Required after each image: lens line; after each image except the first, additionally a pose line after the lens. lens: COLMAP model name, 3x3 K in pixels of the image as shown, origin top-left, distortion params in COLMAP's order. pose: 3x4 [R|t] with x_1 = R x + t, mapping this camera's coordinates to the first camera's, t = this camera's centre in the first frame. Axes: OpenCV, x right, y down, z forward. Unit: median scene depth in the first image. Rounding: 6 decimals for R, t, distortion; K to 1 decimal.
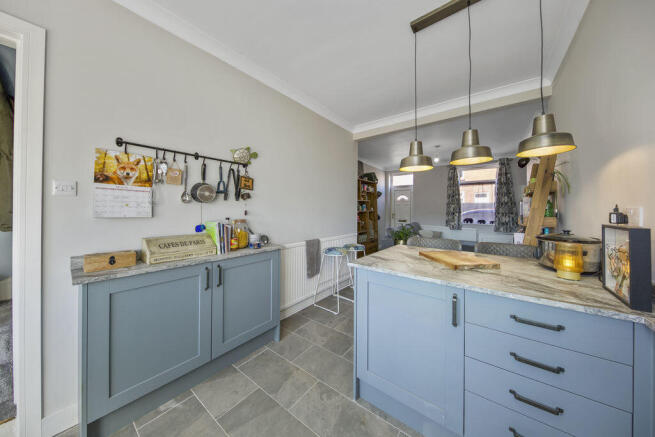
lens RADIAL K [[211.0, 0, 325.8], [0, 211.0, 207.7], [0, 0, 1]] dist [-0.009689, -0.000278]
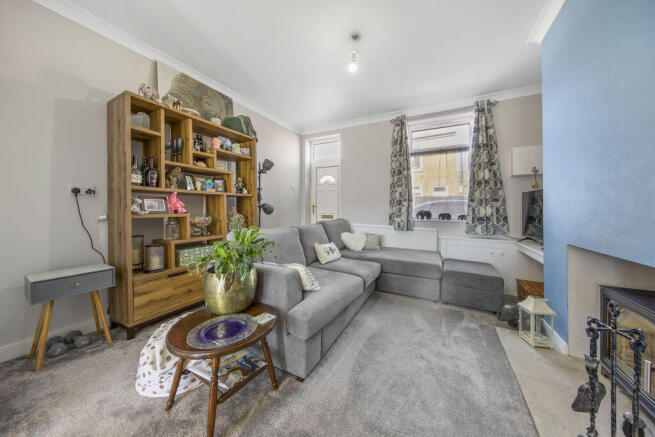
lens RADIAL K [[222.8, 0, 328.9], [0, 222.8, 206.3], [0, 0, 1]] dist [-0.000891, -0.000024]
pose [[0.983407, -0.000264, 0.181413, 0.312981], [-0.000744, 0.999985, 0.005488, 0.035501], [-0.181411, -0.005531, 0.983392, 0.449631]]
